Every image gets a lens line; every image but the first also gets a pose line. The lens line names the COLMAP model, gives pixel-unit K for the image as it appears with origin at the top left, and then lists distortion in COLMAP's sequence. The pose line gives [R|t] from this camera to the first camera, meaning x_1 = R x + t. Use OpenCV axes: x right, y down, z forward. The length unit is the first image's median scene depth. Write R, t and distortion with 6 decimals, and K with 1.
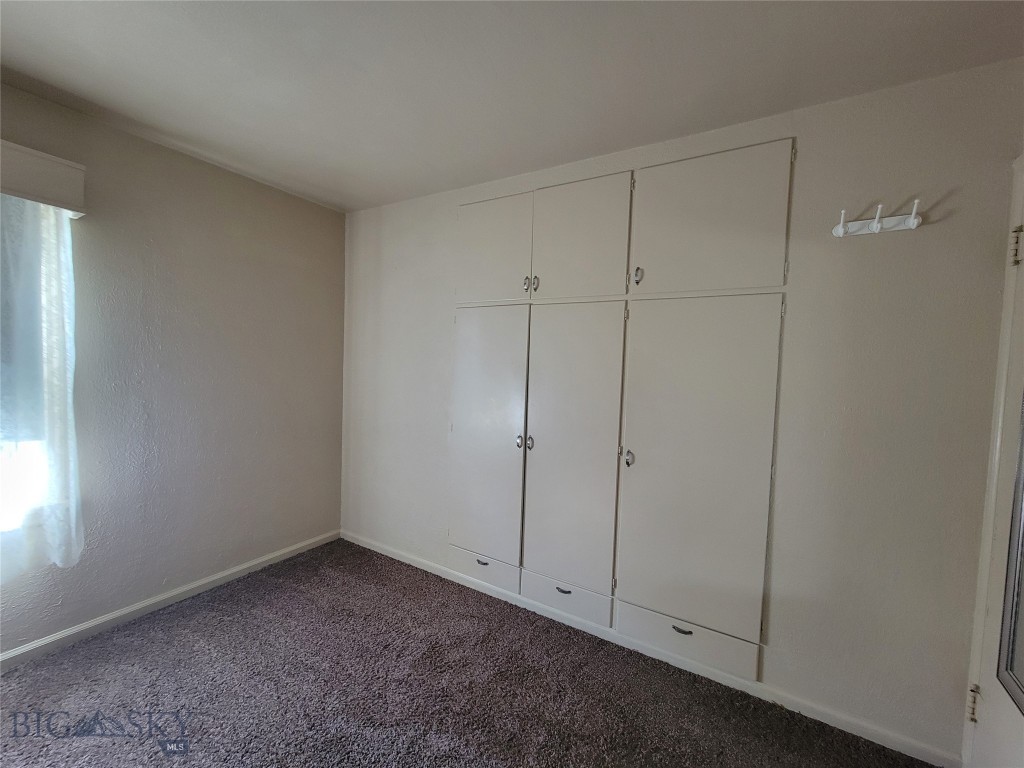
lens RADIAL K [[412.9, 0, 514.6], [0, 412.9, 384.3], [0, 0, 1]] dist [0.000266, 0.000061]
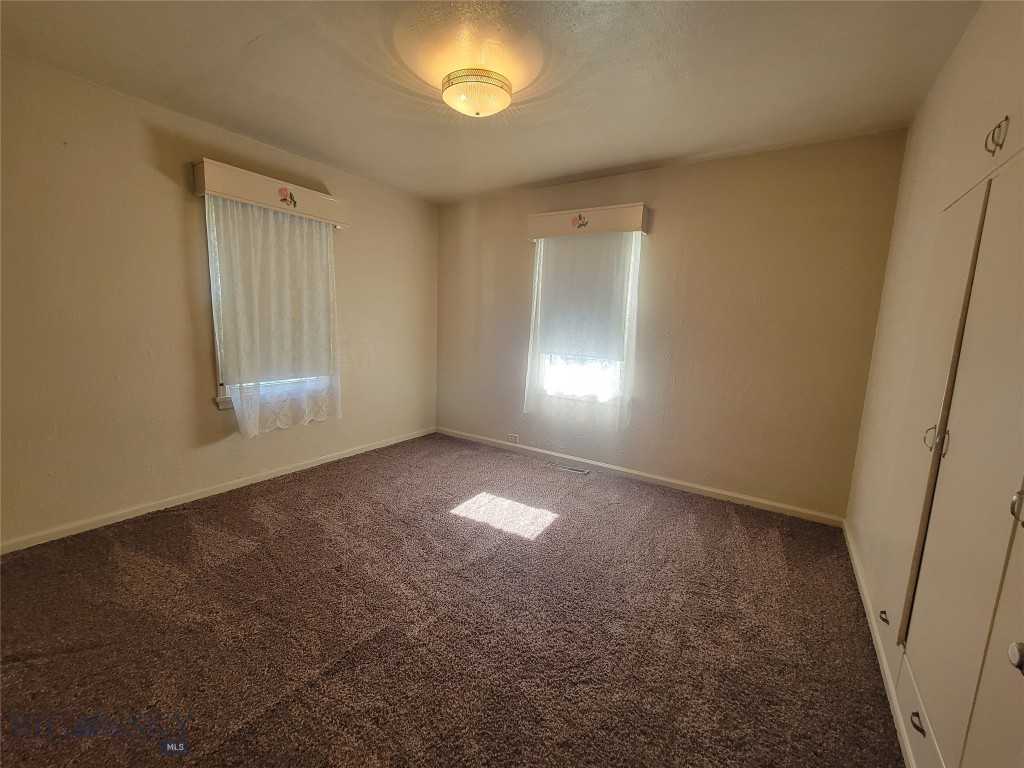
lens RADIAL K [[412.9, 0, 513.0], [0, 412.9, 386.4], [0, 0, 1]] dist [0.000266, 0.000061]
pose [[-0.028448, 0.113998, -0.993074, 0.541041], [-0.083839, 0.989703, 0.116013, 0.049821], [0.996073, 0.086558, -0.018598, 0.402514]]
